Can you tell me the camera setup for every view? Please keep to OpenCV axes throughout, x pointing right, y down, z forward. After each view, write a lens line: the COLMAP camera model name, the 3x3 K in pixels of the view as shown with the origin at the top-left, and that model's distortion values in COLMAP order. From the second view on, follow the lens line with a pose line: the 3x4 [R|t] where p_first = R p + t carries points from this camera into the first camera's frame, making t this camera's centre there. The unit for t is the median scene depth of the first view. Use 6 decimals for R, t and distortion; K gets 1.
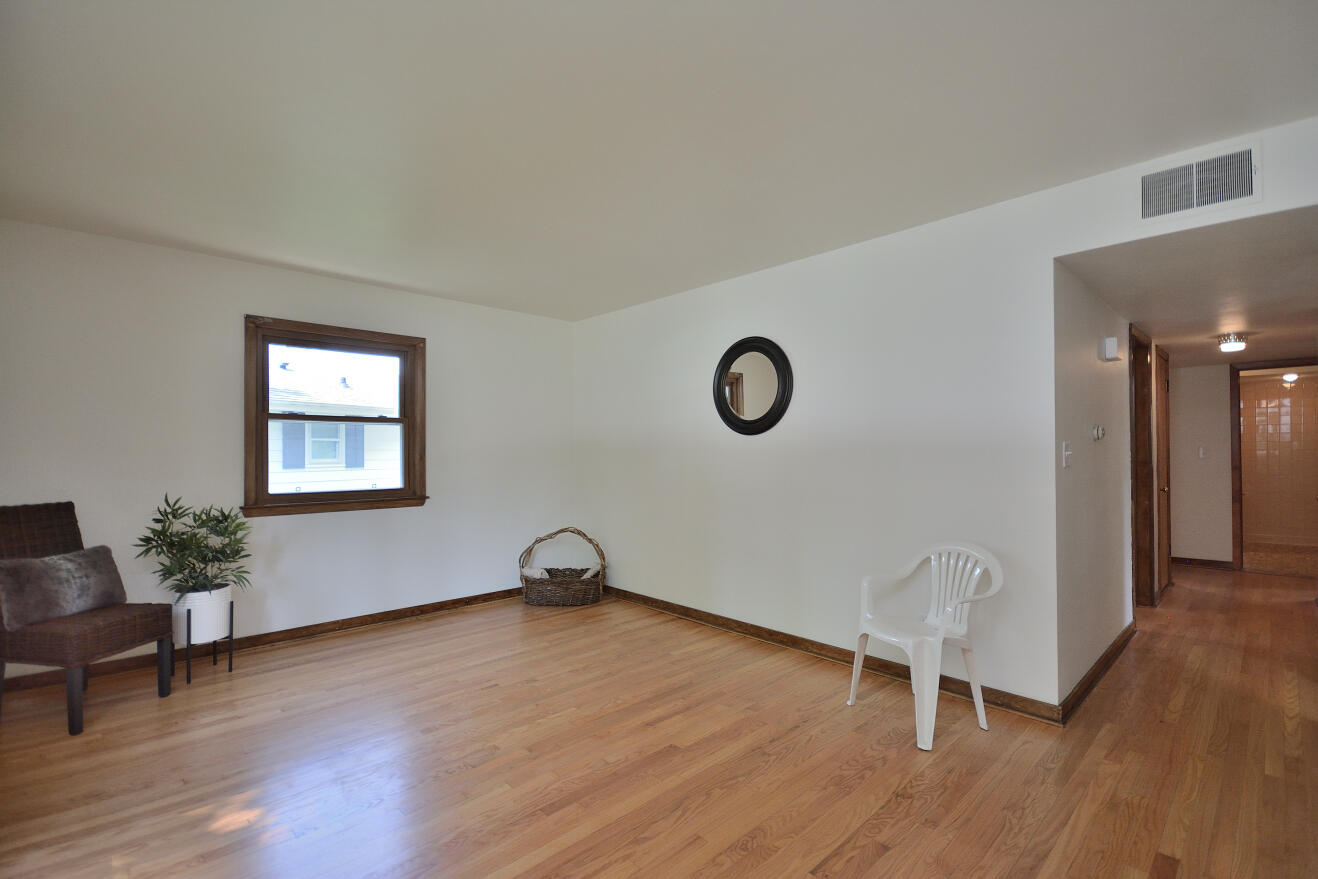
lens RADIAL K [[583.3, 0, 660.0], [0, 583.3, 446.8], [0, 0, 1]] dist [0.011903, -0.016512]
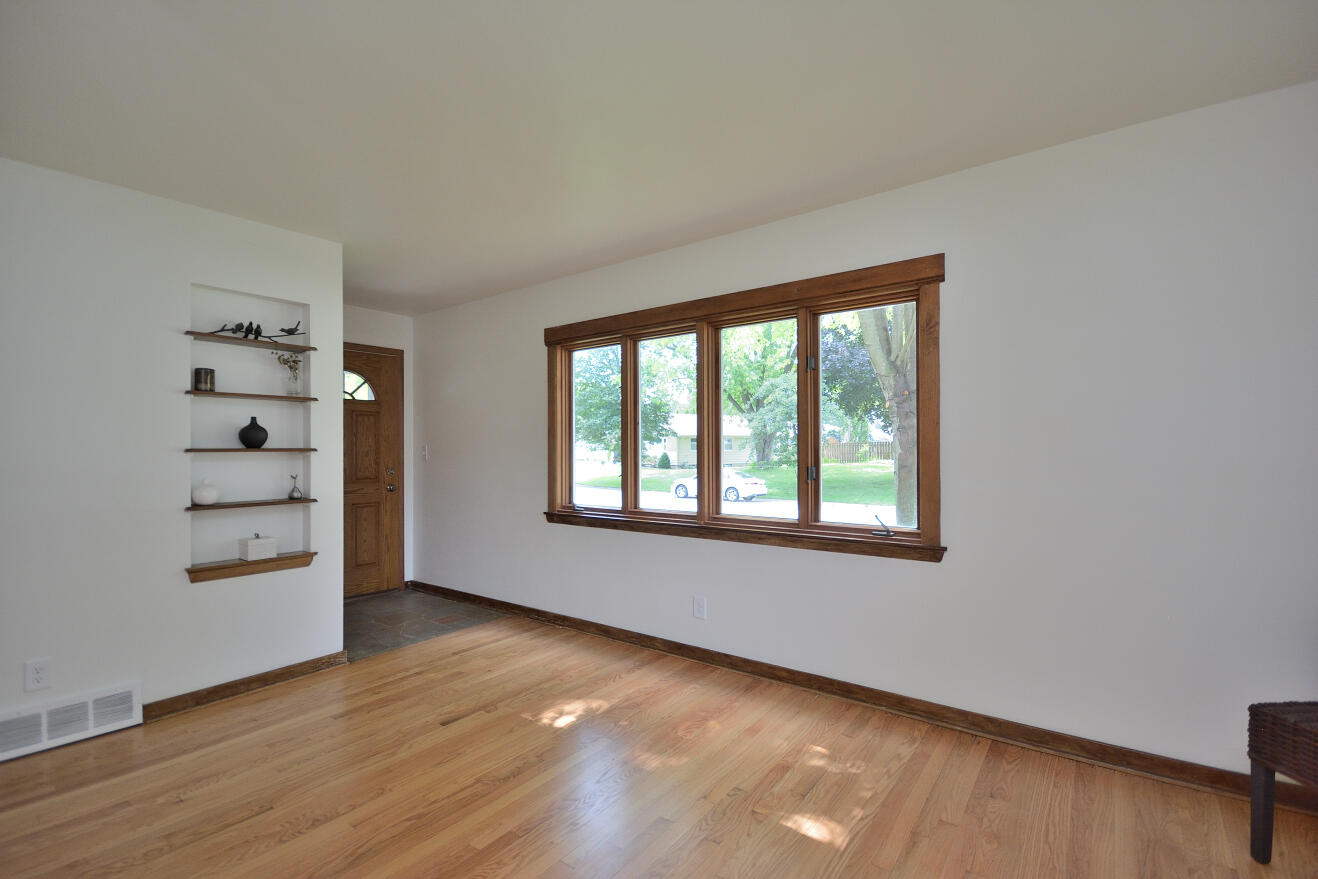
lens RADIAL K [[583.3, 0, 660.0], [0, 583.3, 446.8], [0, 0, 1]] dist [0.011903, -0.016512]
pose [[-0.986711, 0.011061, -0.162109, -0.148556], [0.012965, 0.999859, -0.010692, 0.011079], [0.161968, -0.012651, -0.986715, 1.034230]]
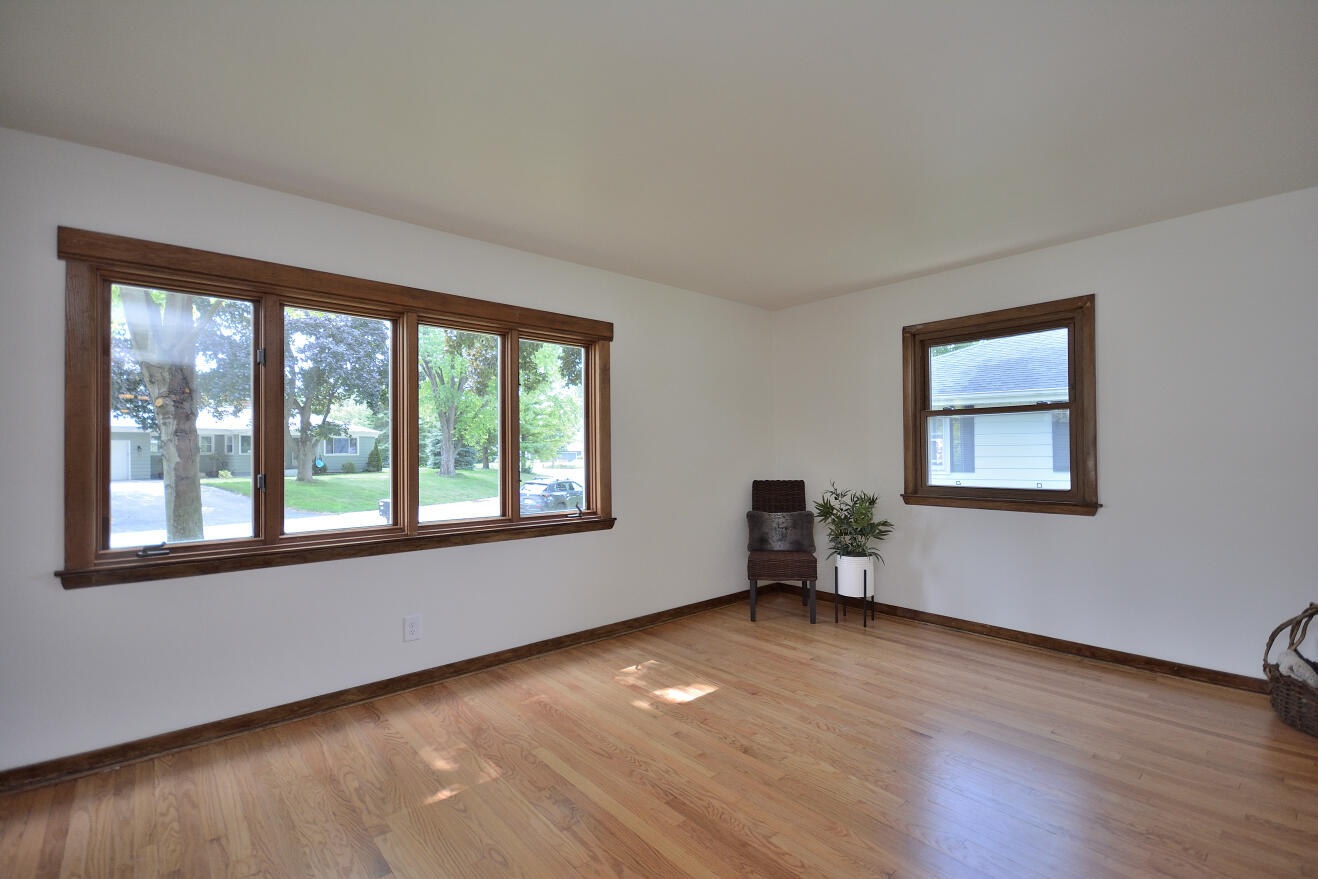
lens RADIAL K [[583.3, 0, 660.0], [0, 583.3, 446.8], [0, 0, 1]] dist [0.011903, -0.016512]
pose [[-0.043245, -0.003153, -0.999060, 0.434041], [0.015928, 0.999866, -0.003845, 0.005950], [0.998938, -0.016079, -0.043189, 0.544978]]
